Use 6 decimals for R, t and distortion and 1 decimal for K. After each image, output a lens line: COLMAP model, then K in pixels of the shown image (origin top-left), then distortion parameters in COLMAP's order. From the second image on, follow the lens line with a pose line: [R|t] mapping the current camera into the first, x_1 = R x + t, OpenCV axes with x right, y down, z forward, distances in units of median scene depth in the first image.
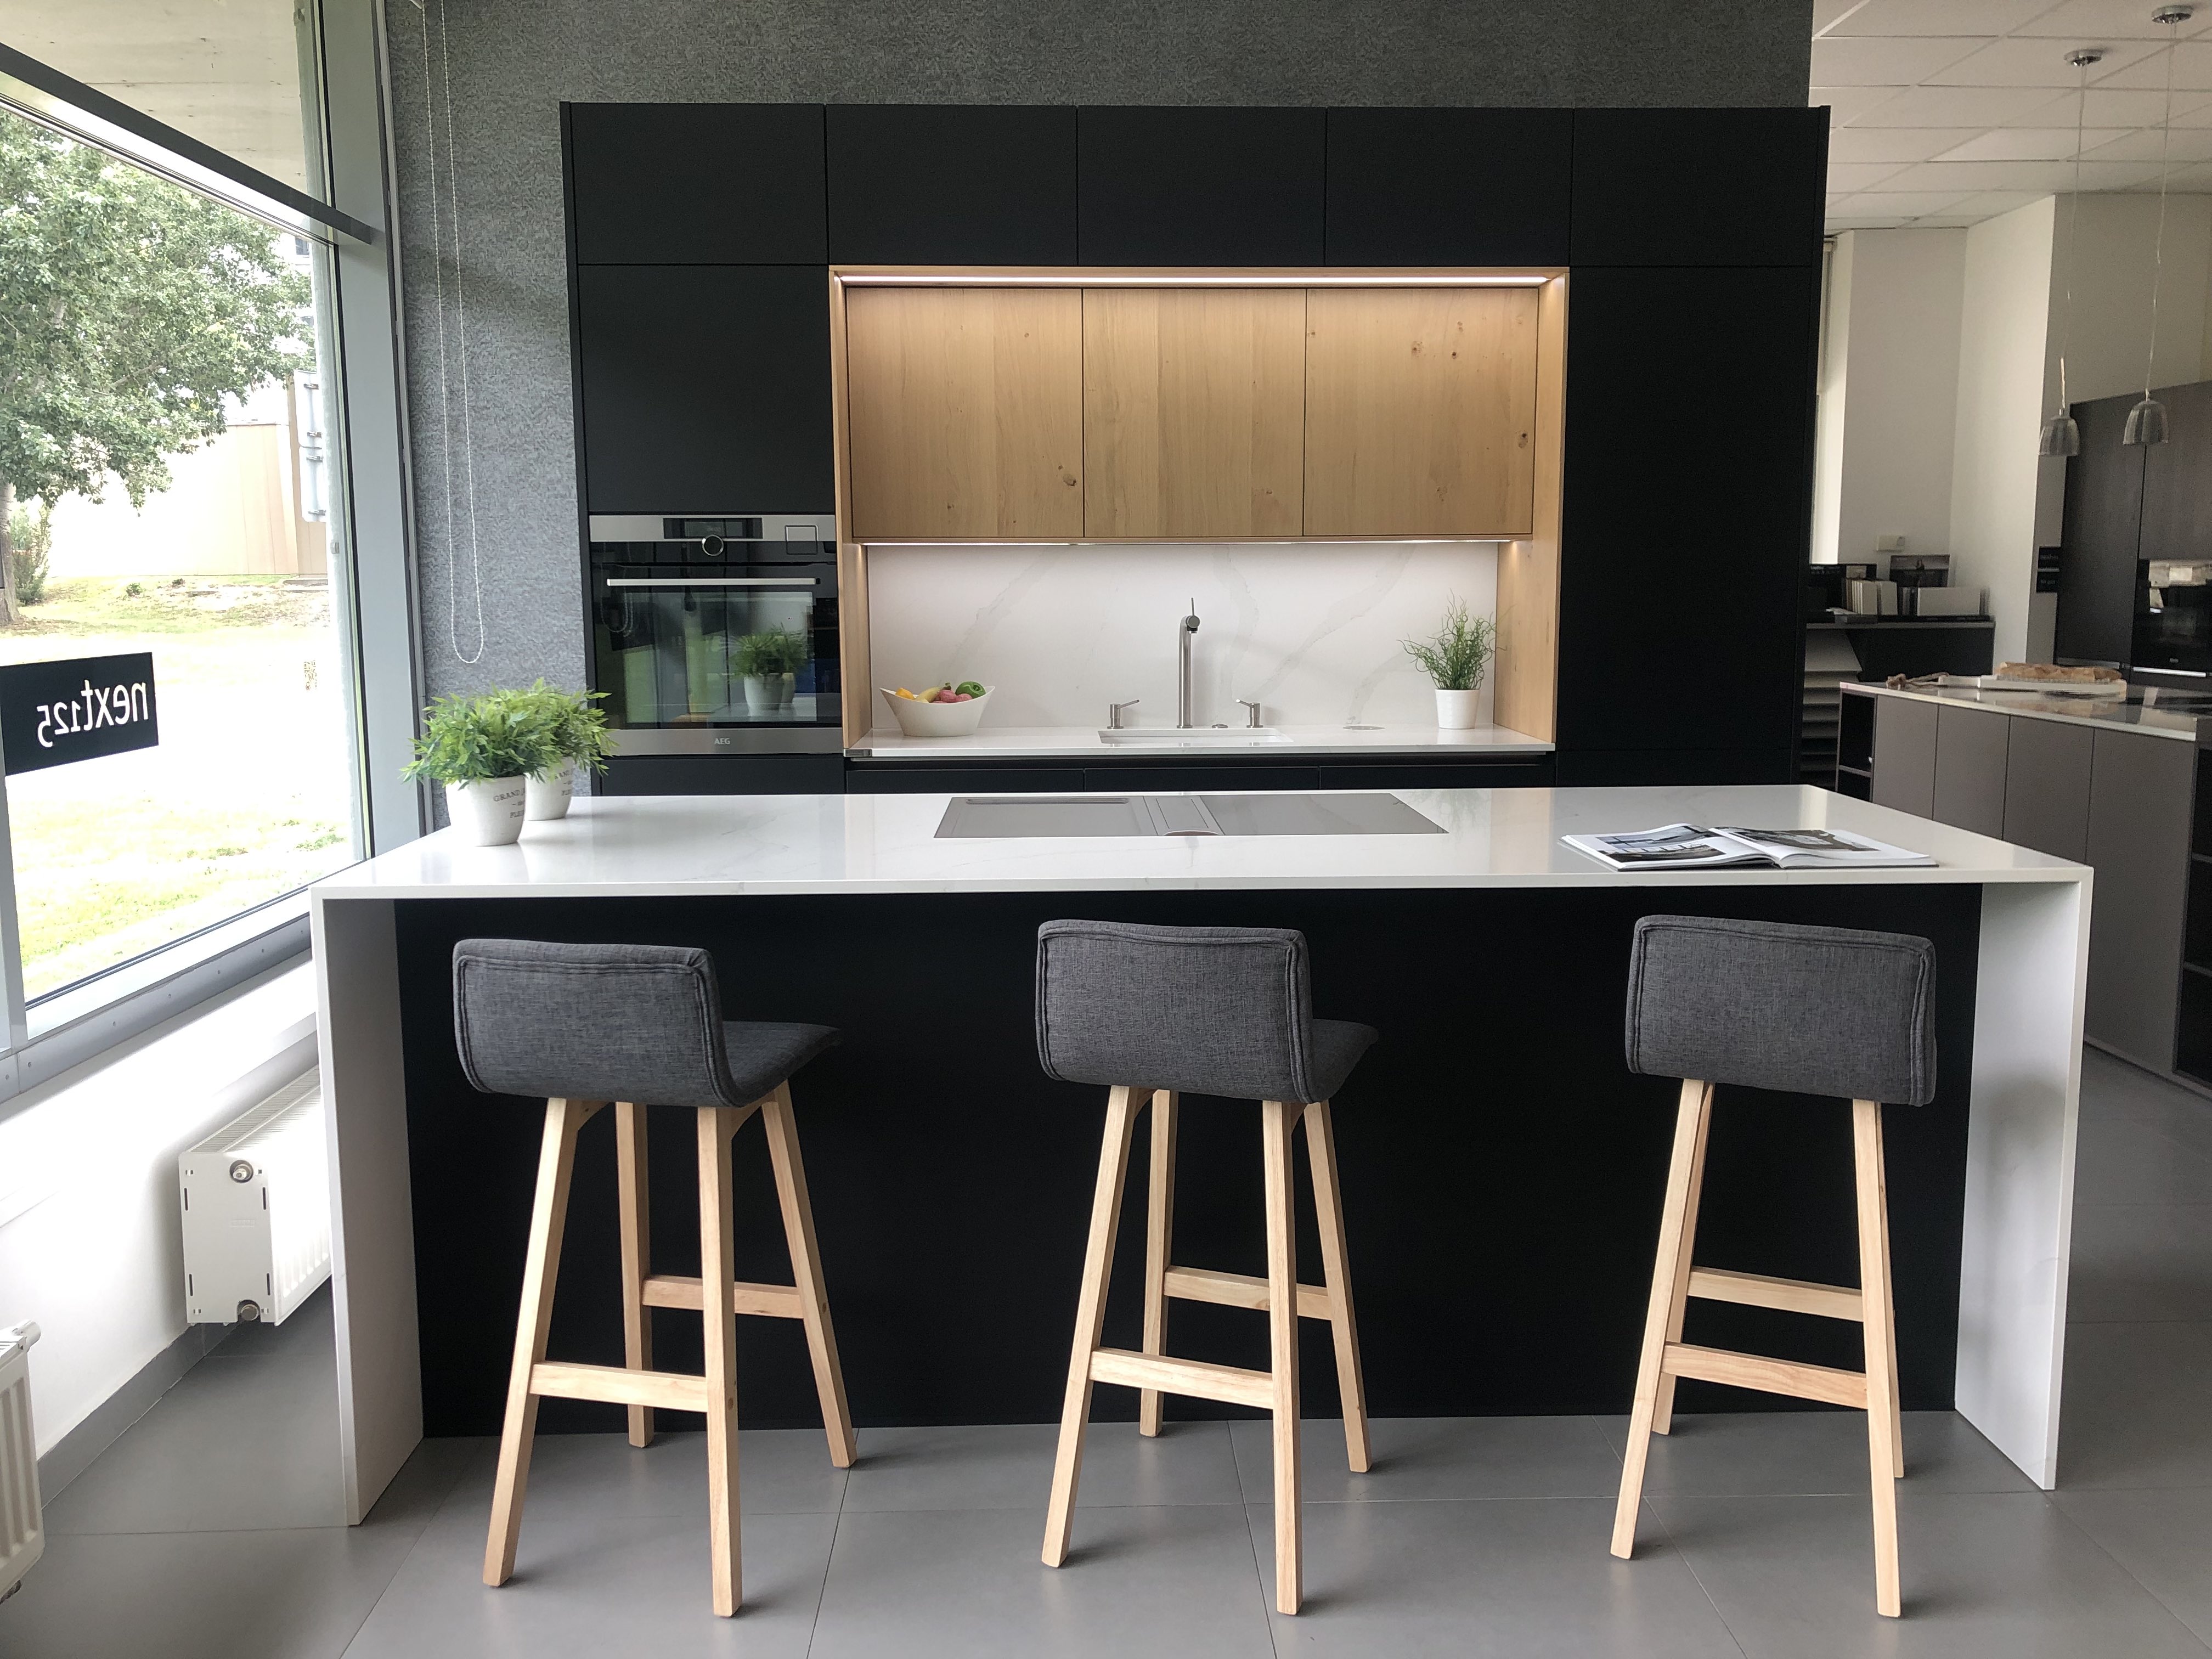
lens RADIAL K [[1788.7, 0, 1101.7], [0, 1788.7, 788.9], [0, 0, 1]] dist [0.104230, -0.245287]
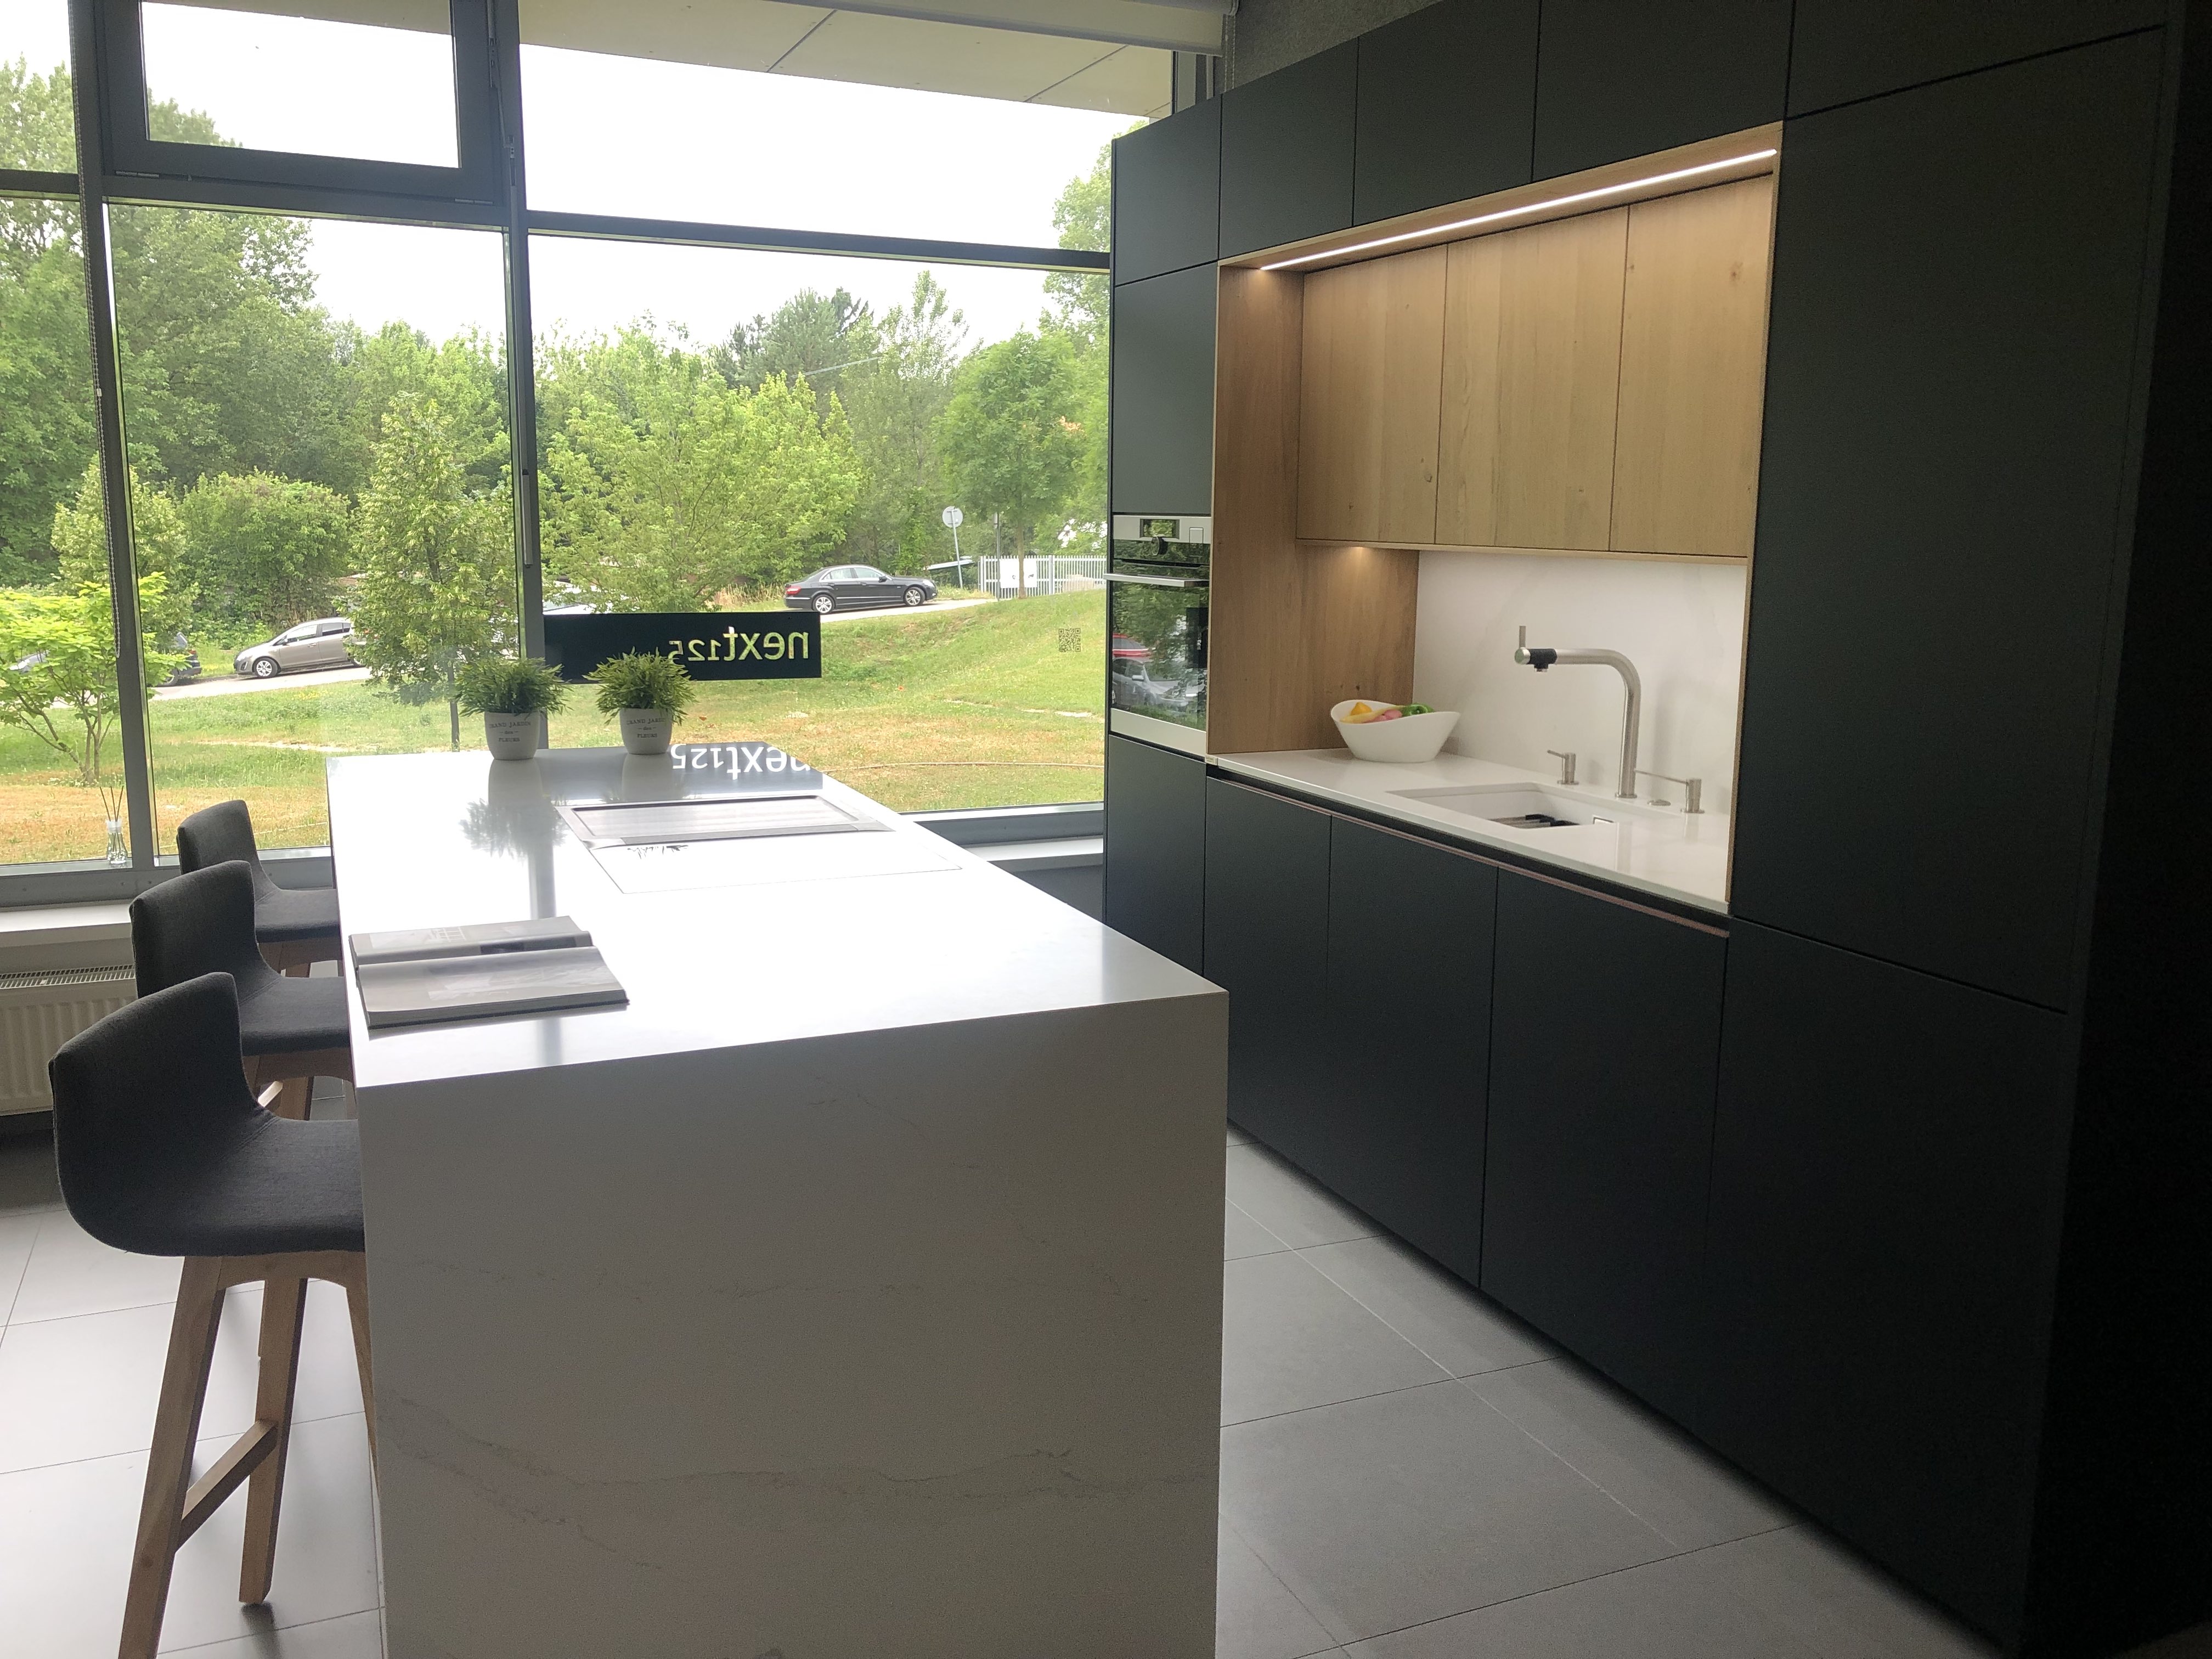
lens RADIAL K [[1788.7, 0, 1101.7], [0, 1788.7, 788.9], [0, 0, 1]] dist [0.104230, -0.245287]
pose [[0.369121, 0.156610, -0.916091, 0.717765], [-0.126238, 0.985013, 0.117527, -0.108522], [0.920768, 0.072264, 0.383359, 0.549183]]
